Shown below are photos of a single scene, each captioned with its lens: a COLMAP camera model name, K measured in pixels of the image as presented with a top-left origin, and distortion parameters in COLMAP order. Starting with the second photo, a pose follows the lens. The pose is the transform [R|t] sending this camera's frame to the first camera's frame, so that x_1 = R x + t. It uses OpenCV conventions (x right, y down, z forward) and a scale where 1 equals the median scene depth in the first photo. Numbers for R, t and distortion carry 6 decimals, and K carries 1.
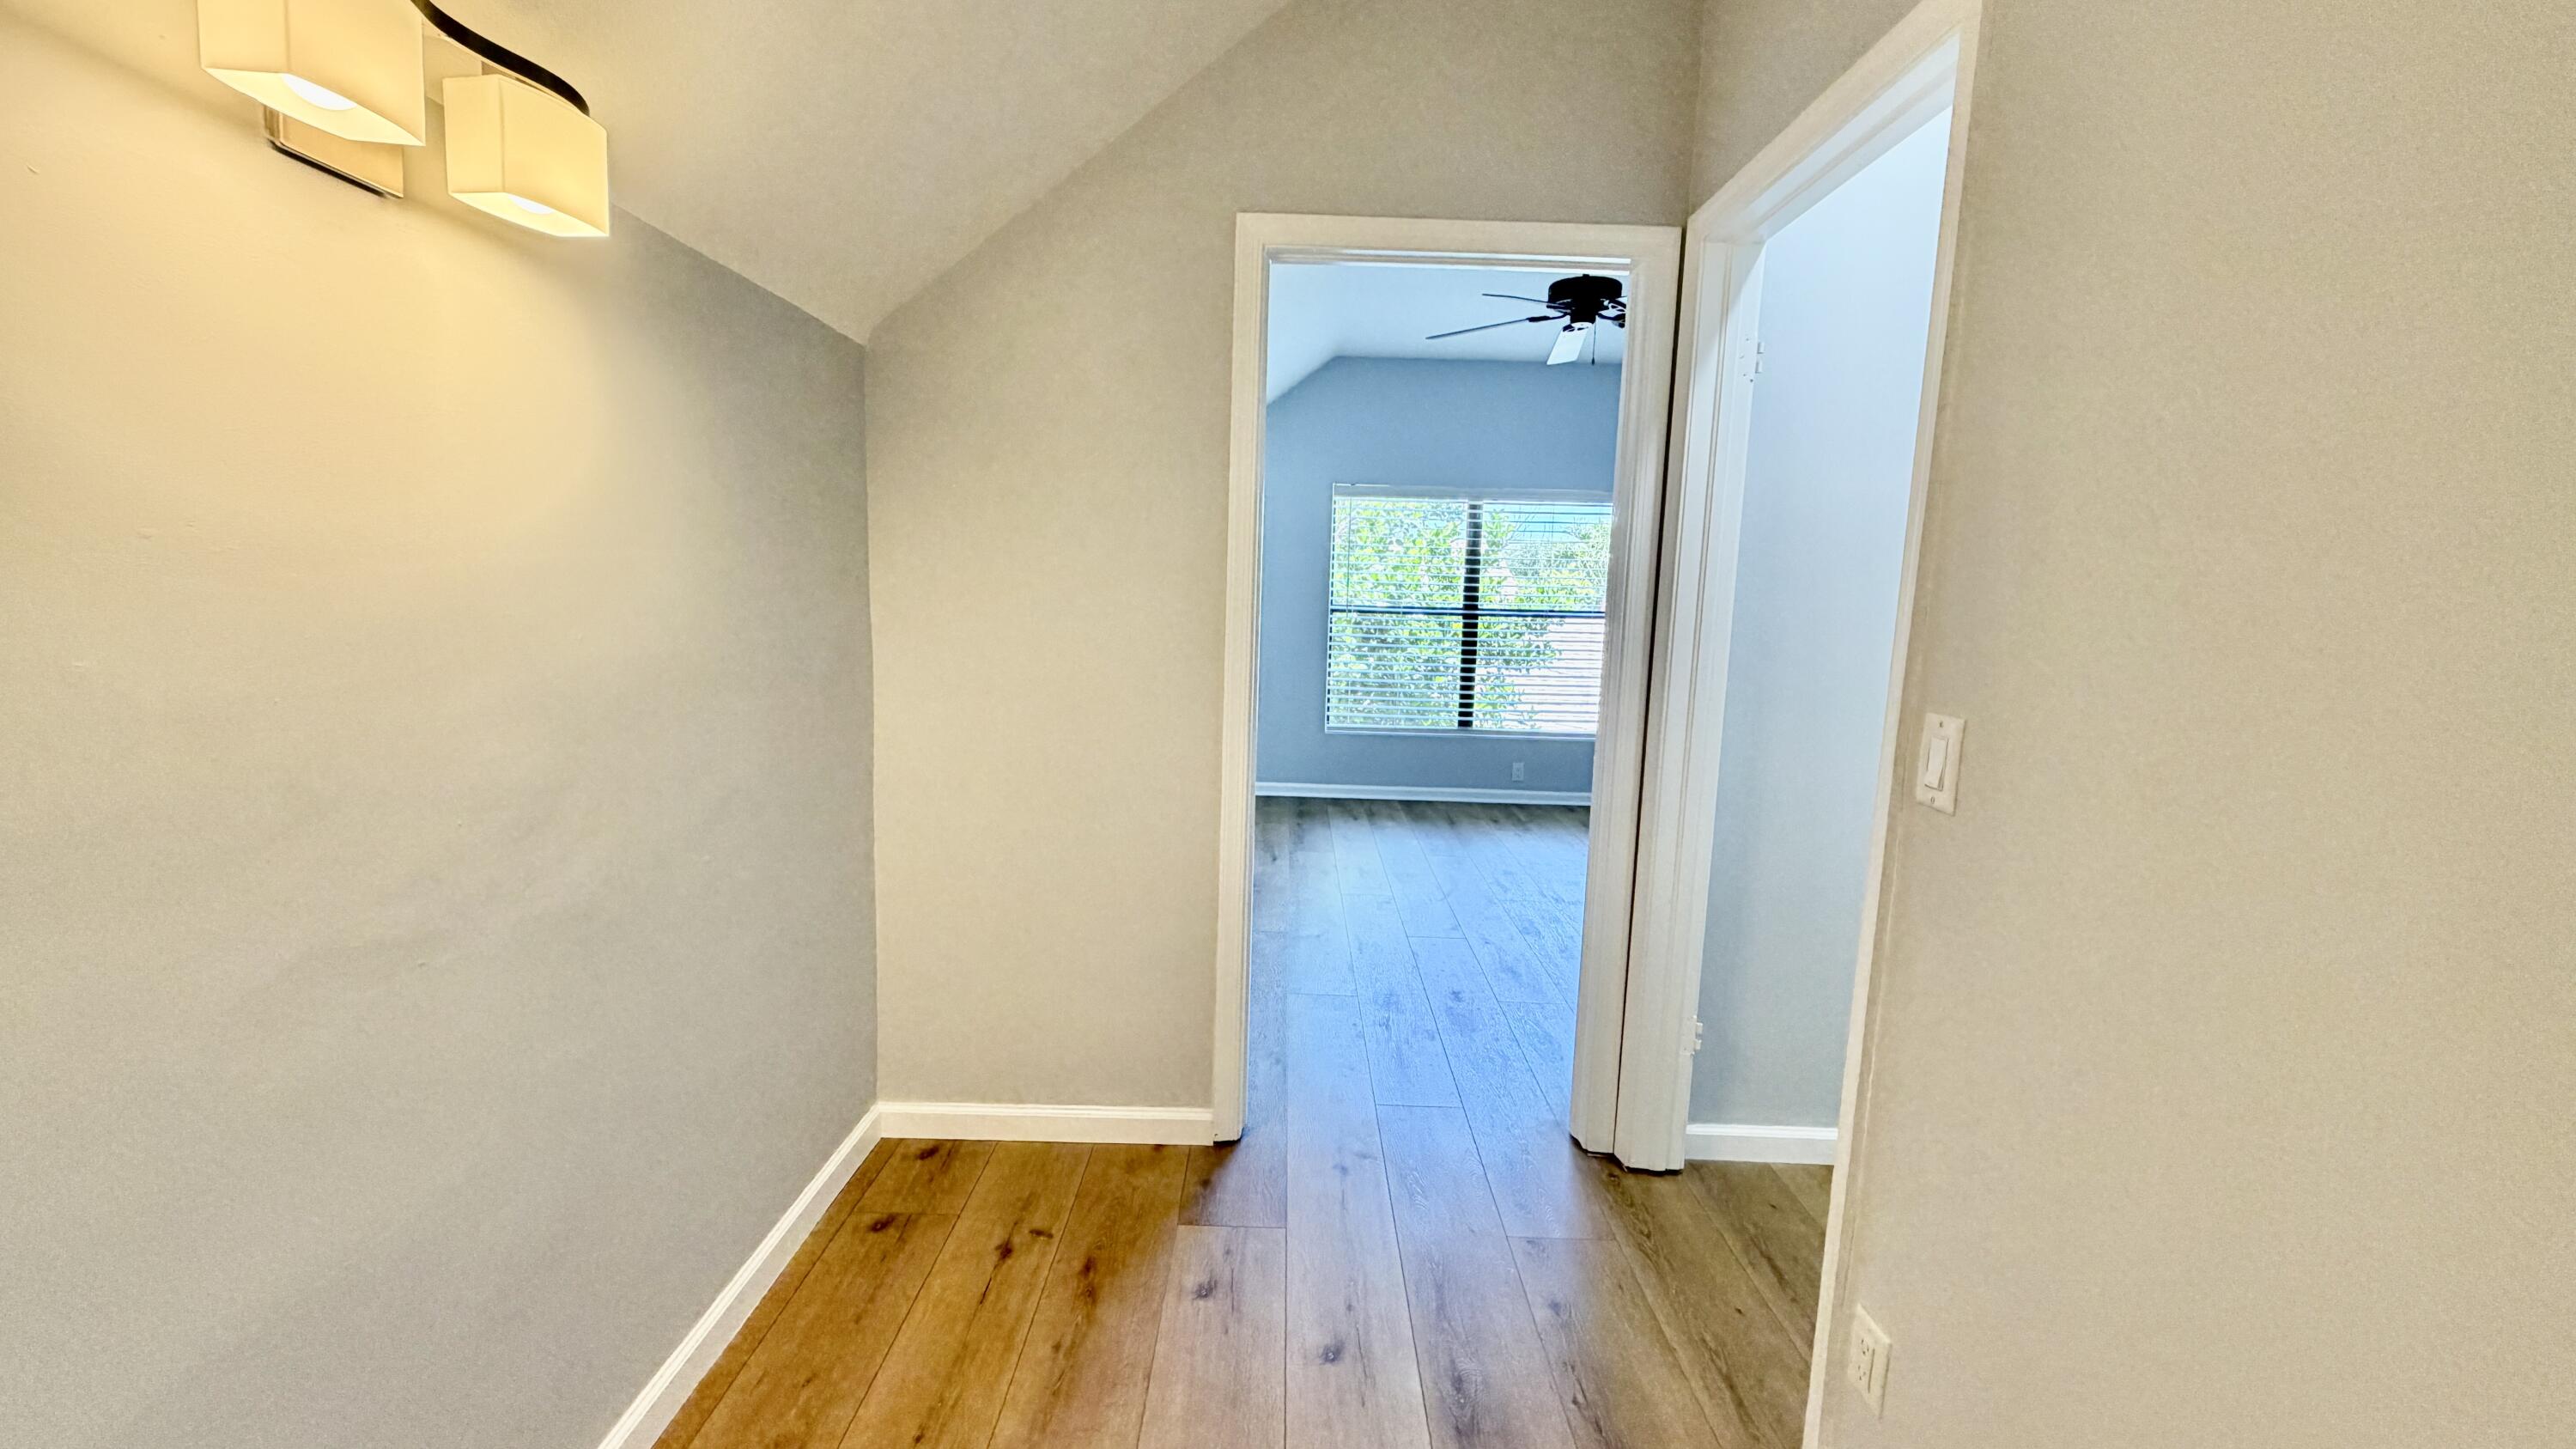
lens RADIAL K [[1035.8, 0, 1282.9], [0, 1035.8, 727.9], [0, 0, 1]] dist [-0.000175, 0.000264]
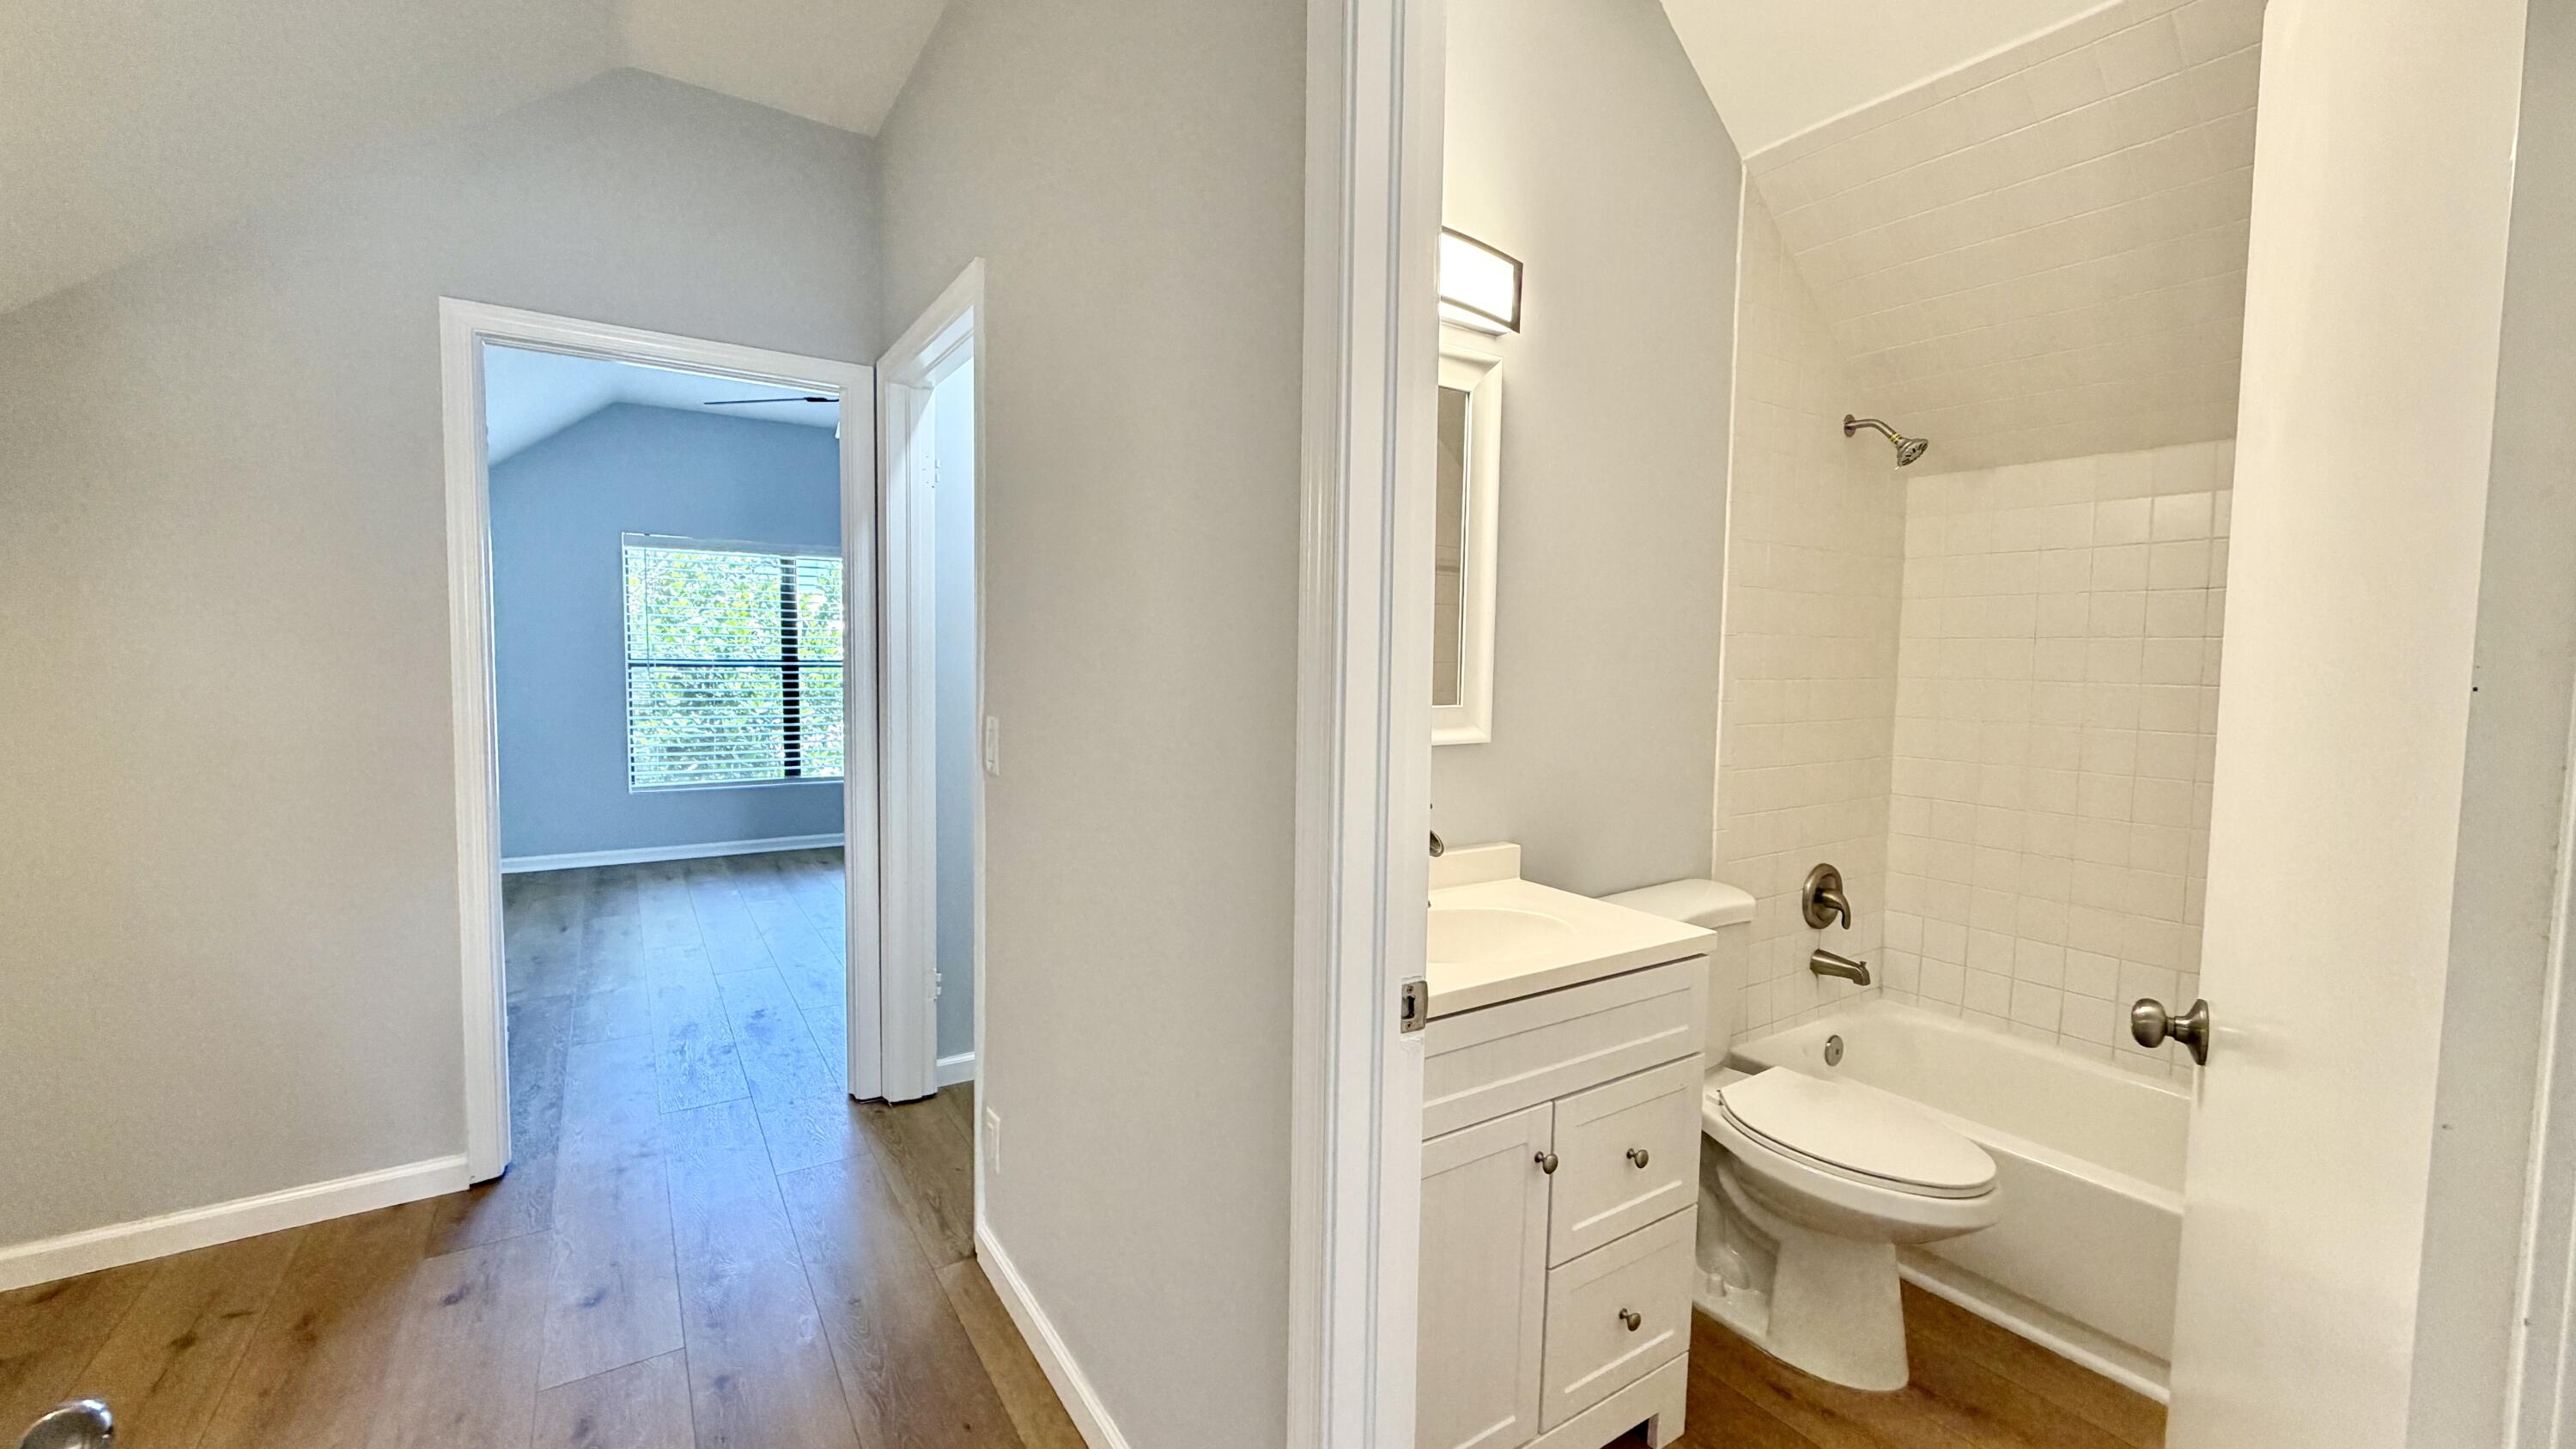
lens RADIAL K [[1038.4, 0, 1291.4], [0, 1038.4, 721.6], [0, 0, 1]] dist [0.000491, 0.000505]
pose [[0.833307, -0.054219, 0.550145, 0.049567], [0.083912, 0.996053, -0.028937, 0.031296], [-0.546405, 0.070277, 0.834568, -0.231929]]
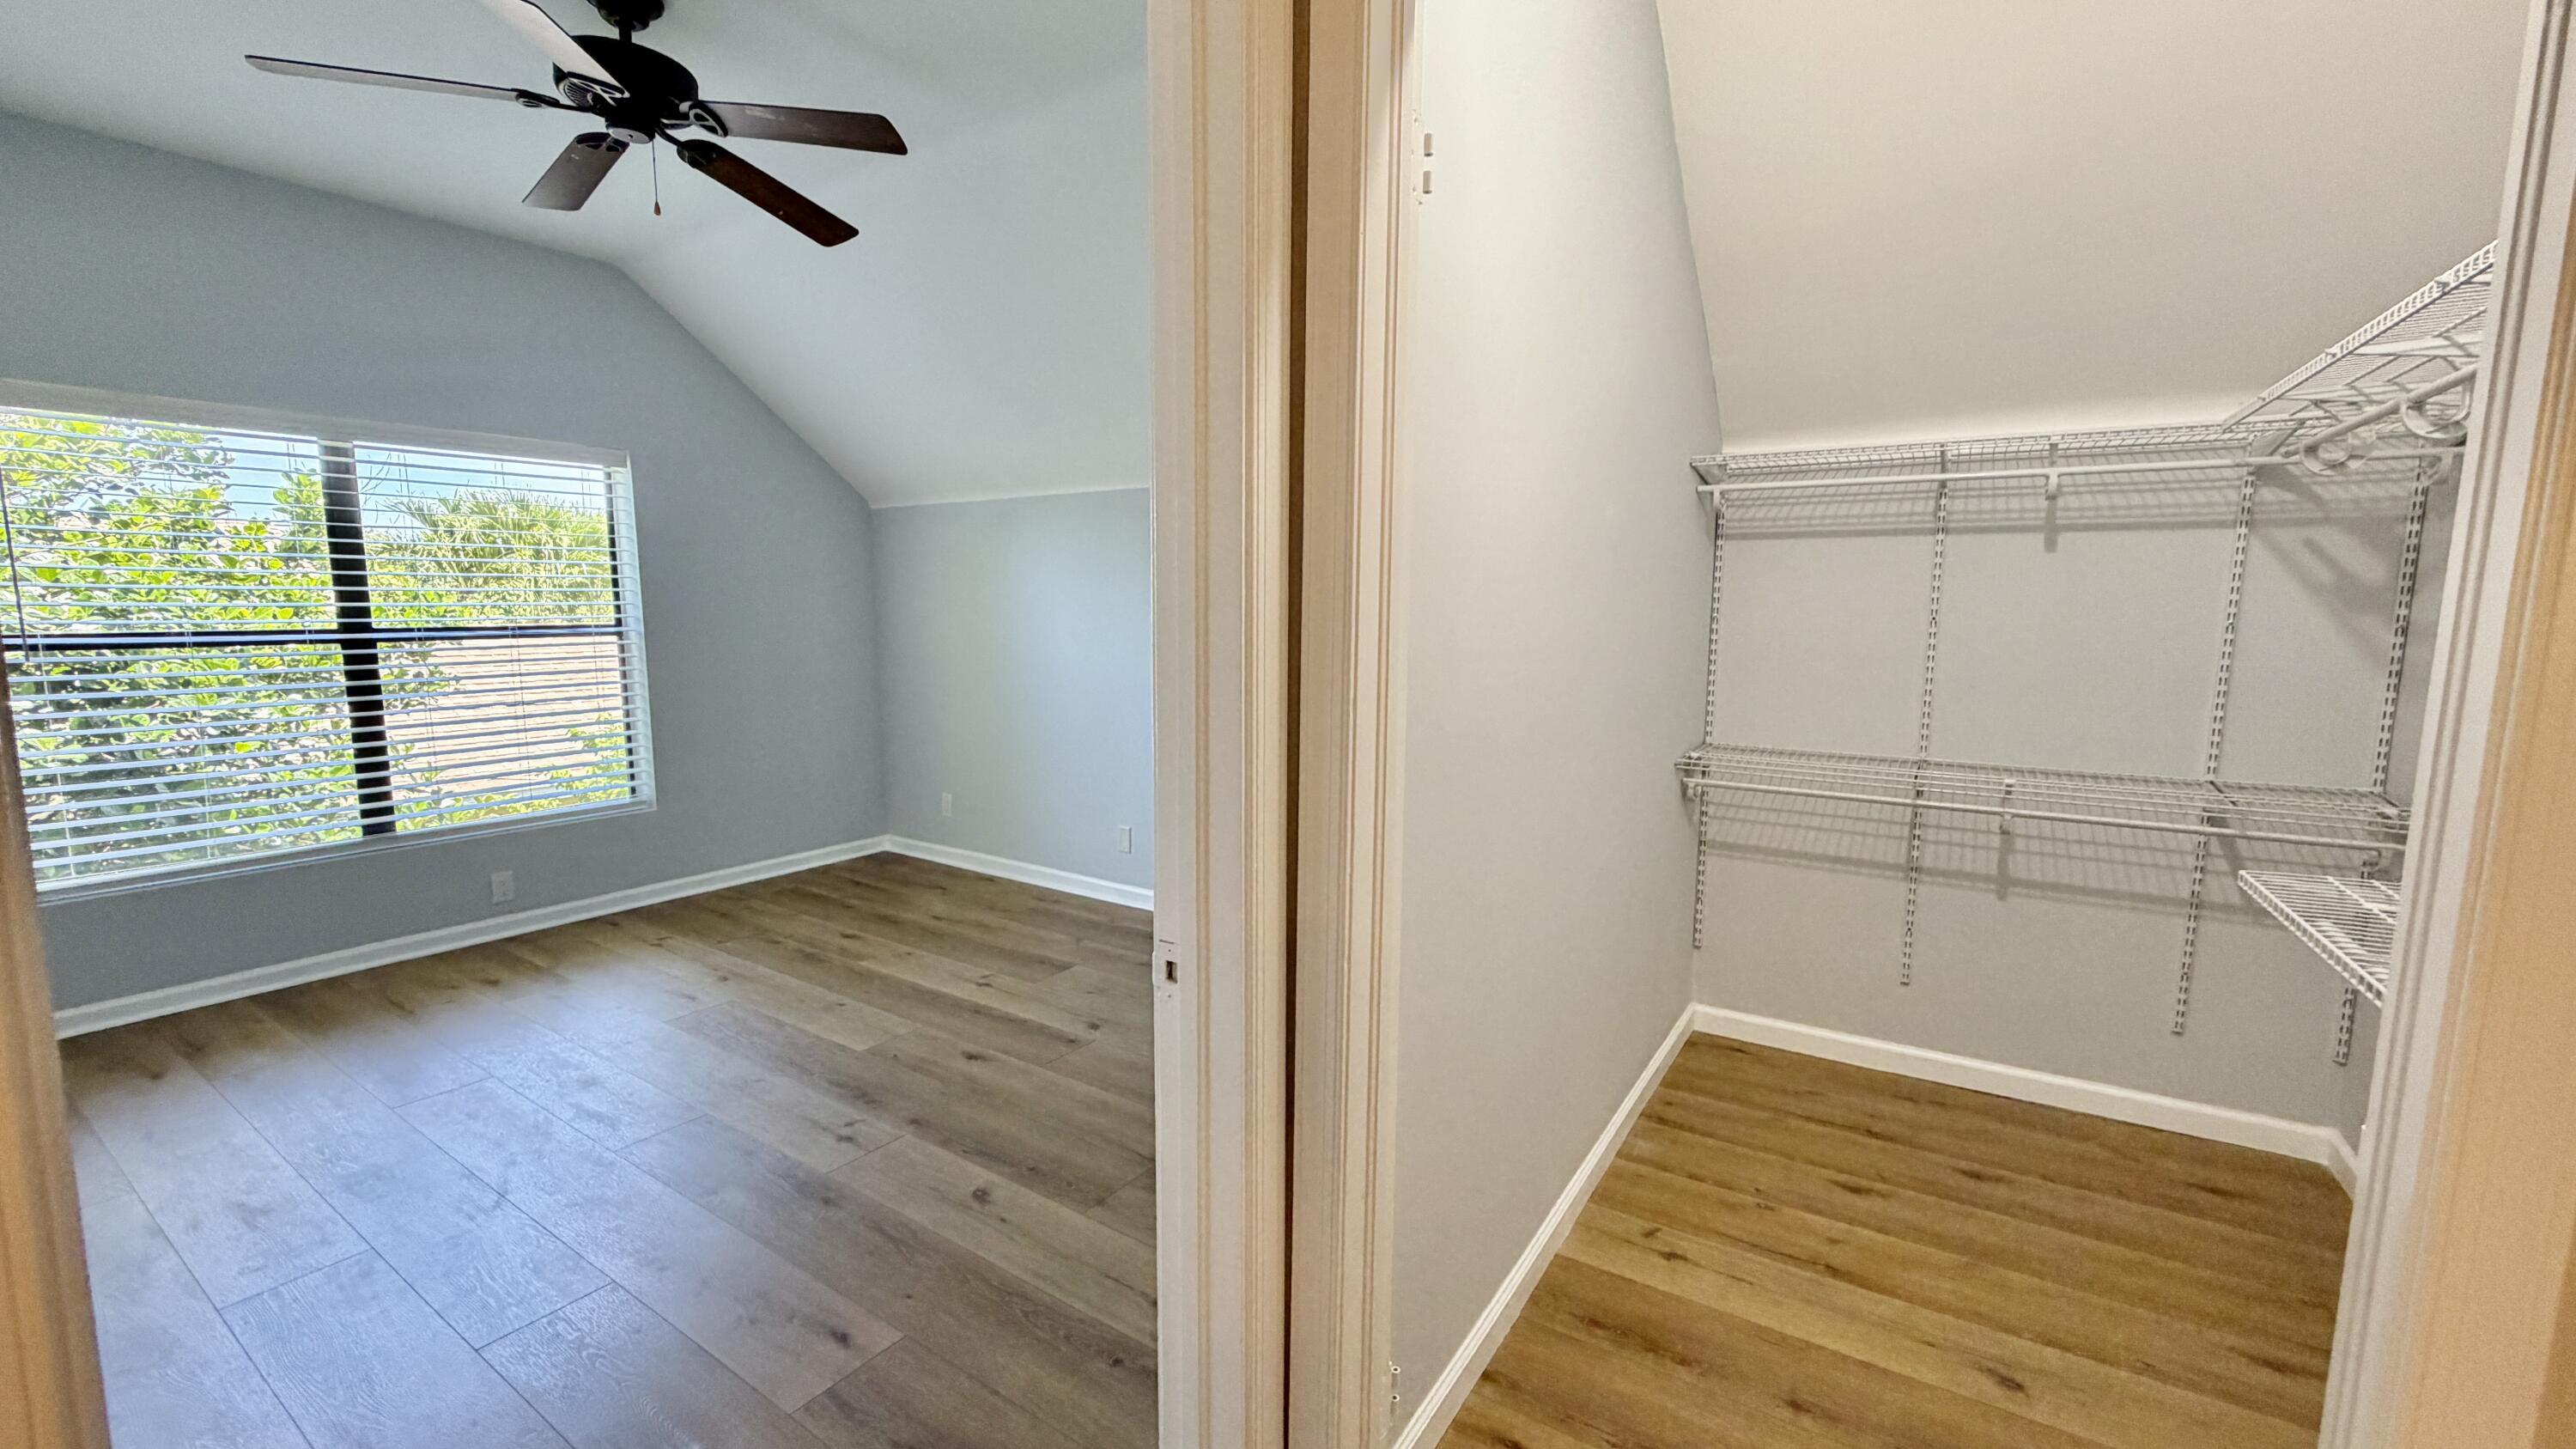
lens RADIAL K [[1035.8, 0, 1282.9], [0, 1035.8, 727.9], [0, 0, 1]] dist [-0.000175, 0.000264]
pose [[0.546100, -0.131238, 0.827376, -0.036208], [0.124806, 0.989376, 0.074558, -0.075775], [-0.828371, 0.062546, 0.556677, 0.489783]]
